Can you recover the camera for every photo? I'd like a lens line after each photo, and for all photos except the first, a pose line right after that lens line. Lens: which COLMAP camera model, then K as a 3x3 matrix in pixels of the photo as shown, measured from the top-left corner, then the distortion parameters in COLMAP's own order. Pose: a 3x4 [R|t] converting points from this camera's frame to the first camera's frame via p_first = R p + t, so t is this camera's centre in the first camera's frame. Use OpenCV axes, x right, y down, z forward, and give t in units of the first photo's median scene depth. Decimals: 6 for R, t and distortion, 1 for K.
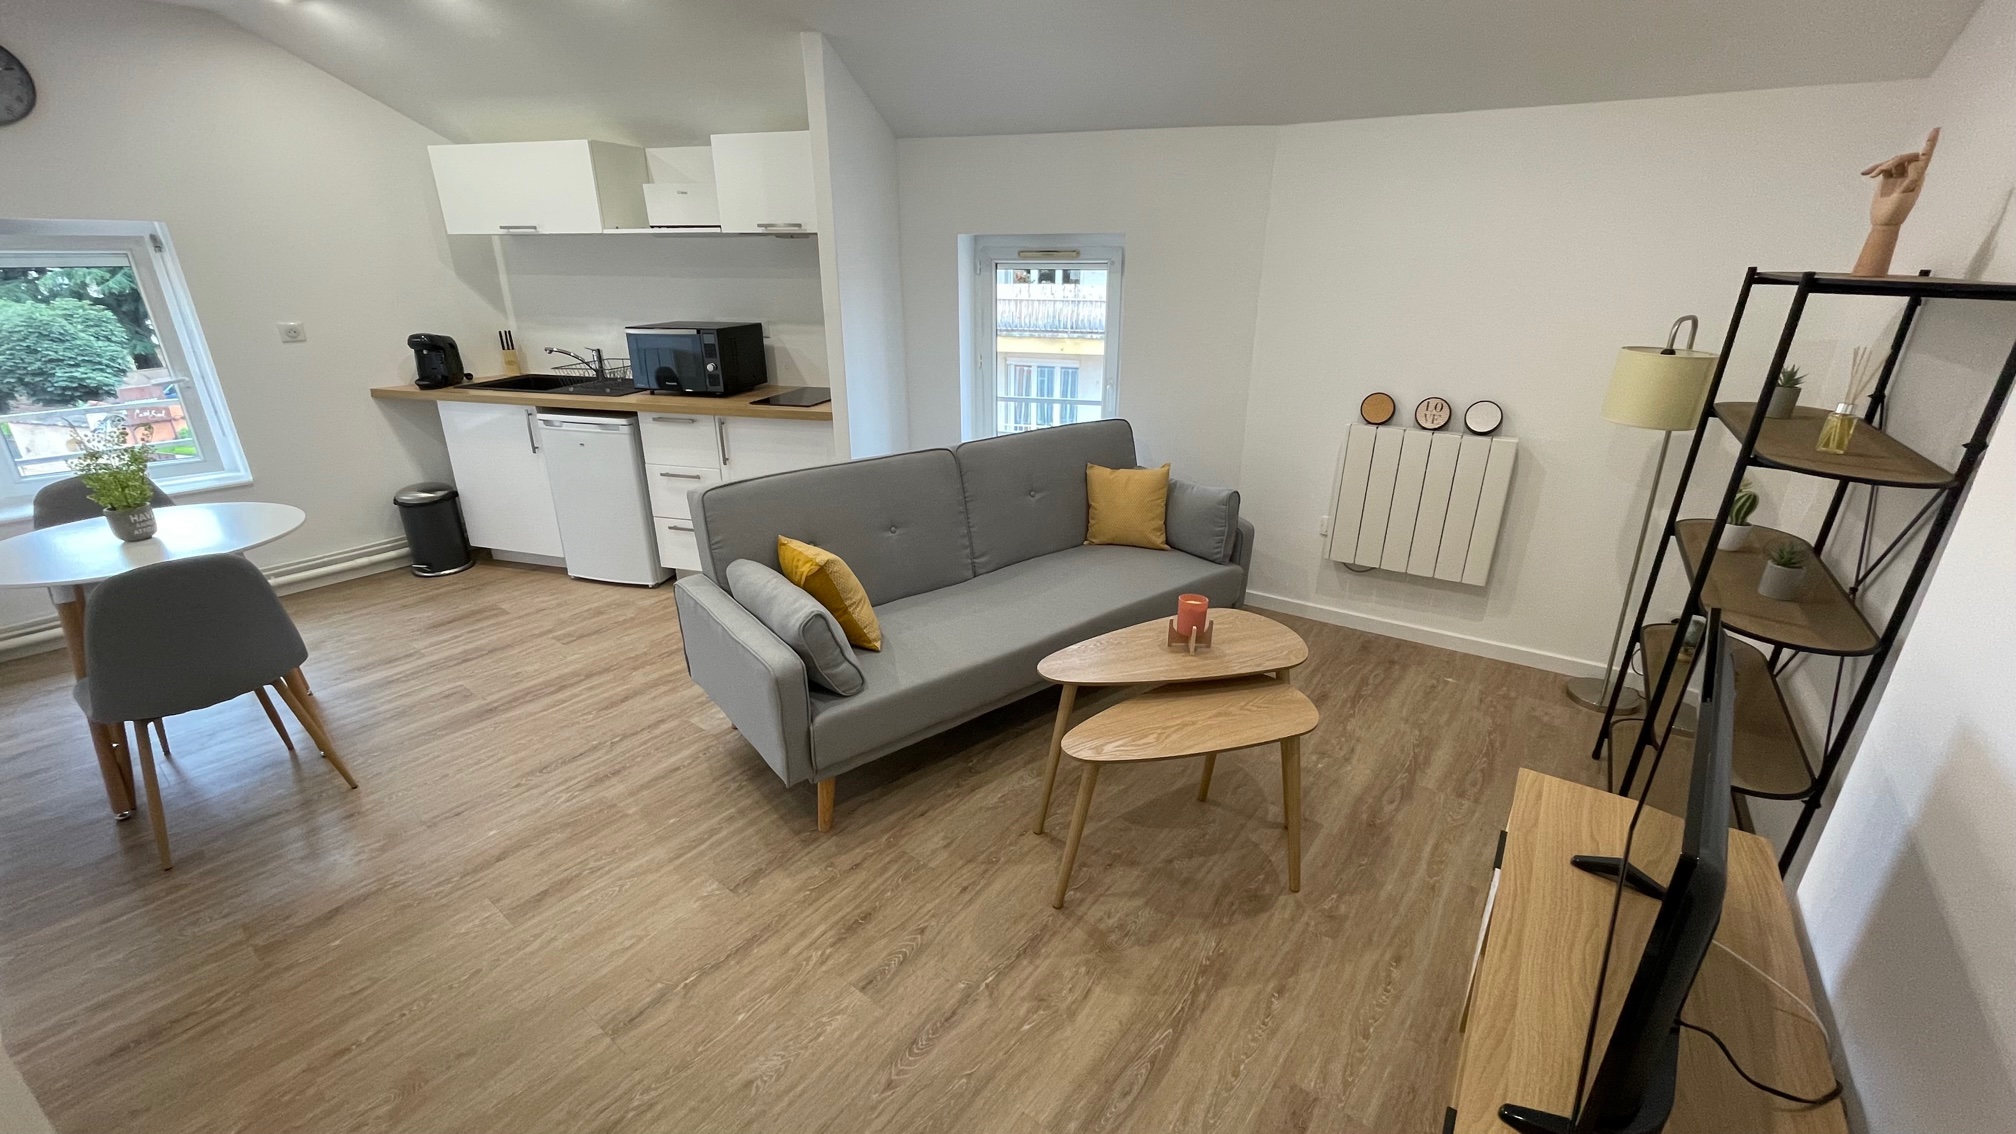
lens RADIAL K [[824.7, 0, 1010.3], [0, 824.7, 572.4], [0, 0, 1]] dist [0.001000, 0.000297]
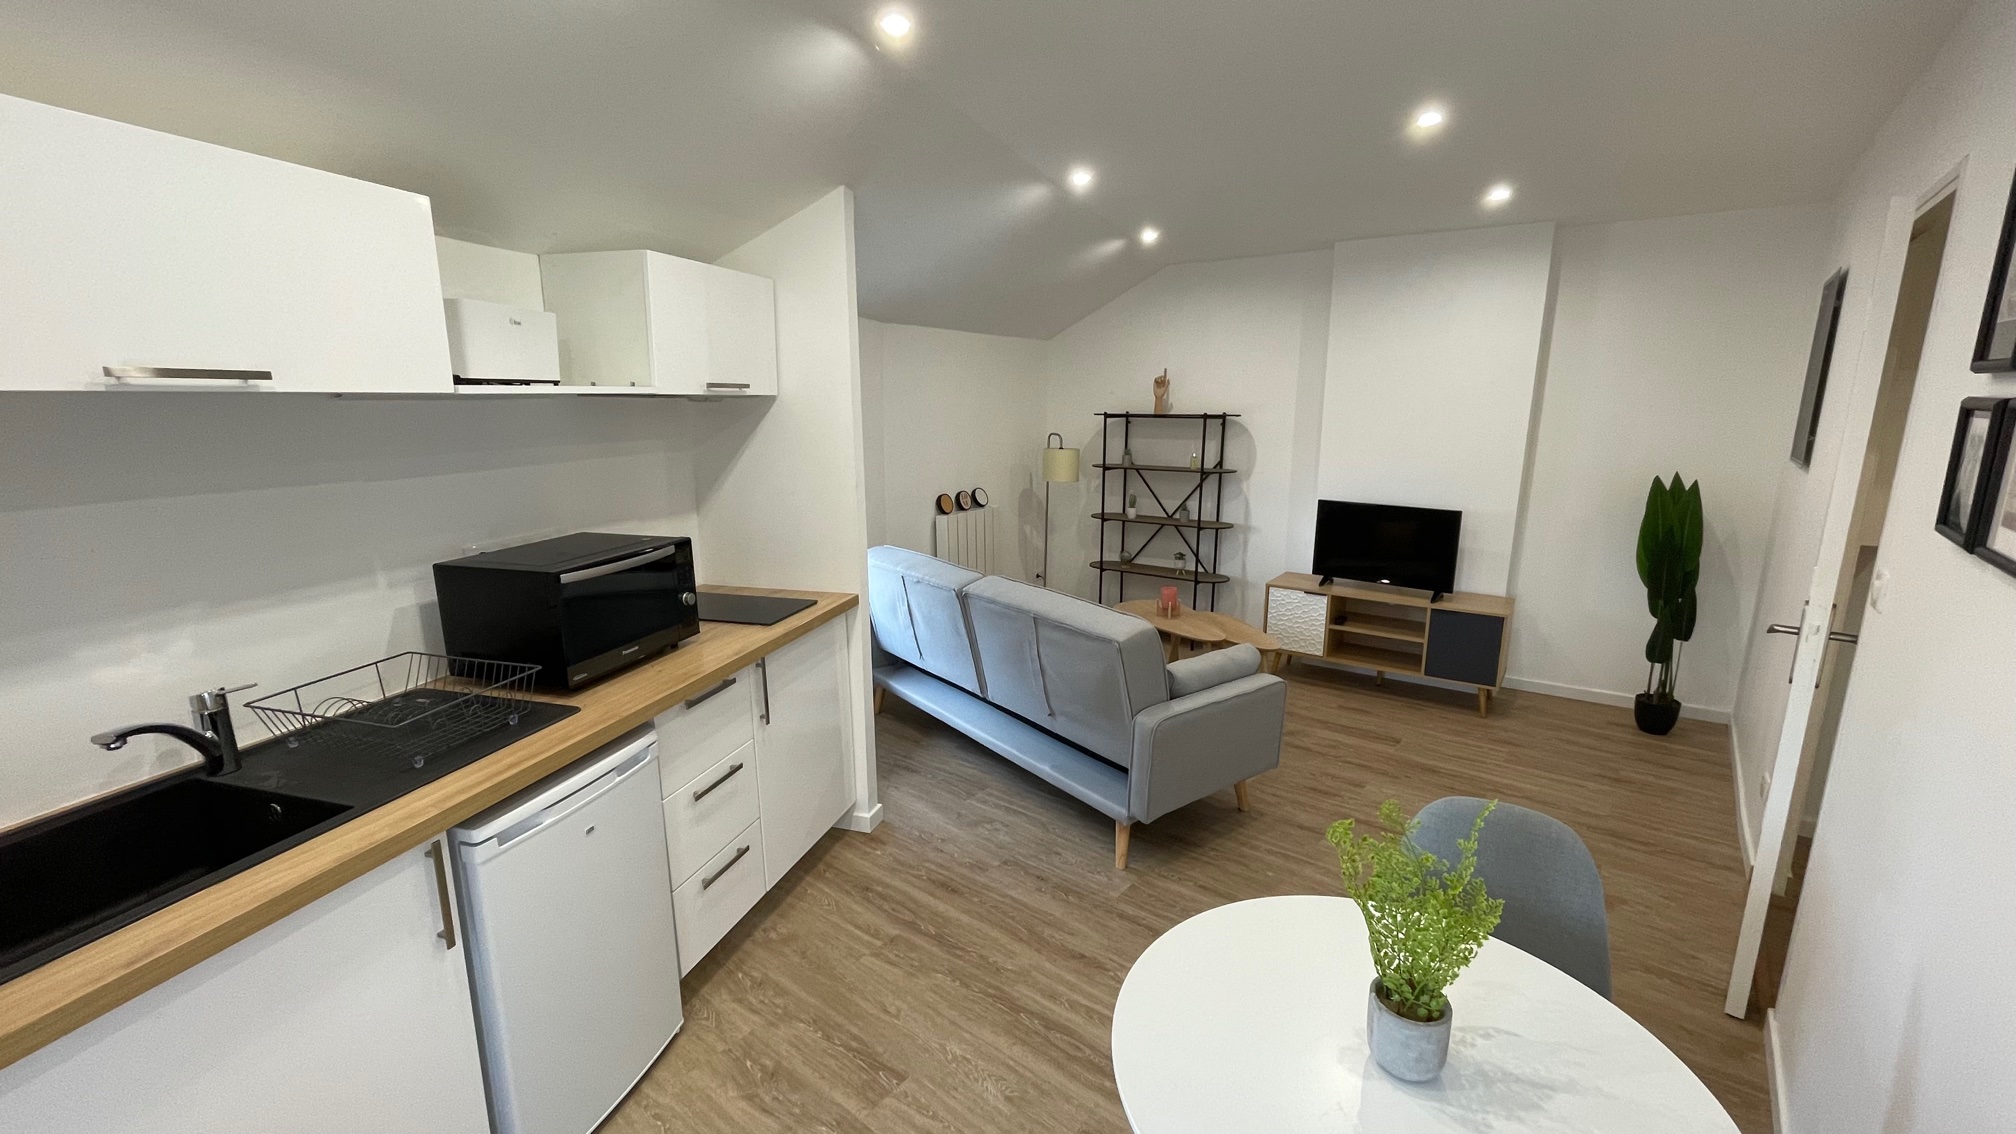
lens RADIAL K [[824.7, 0, 1010.3], [0, 824.7, 572.4], [0, 0, 1]] dist [0.001000, 0.000297]
pose [[0.011951, -0.214044, 0.976751, -1.853661], [0.359972, 0.912249, 0.195505, -0.578995], [-0.932886, 0.349267, 0.087952, 1.362773]]
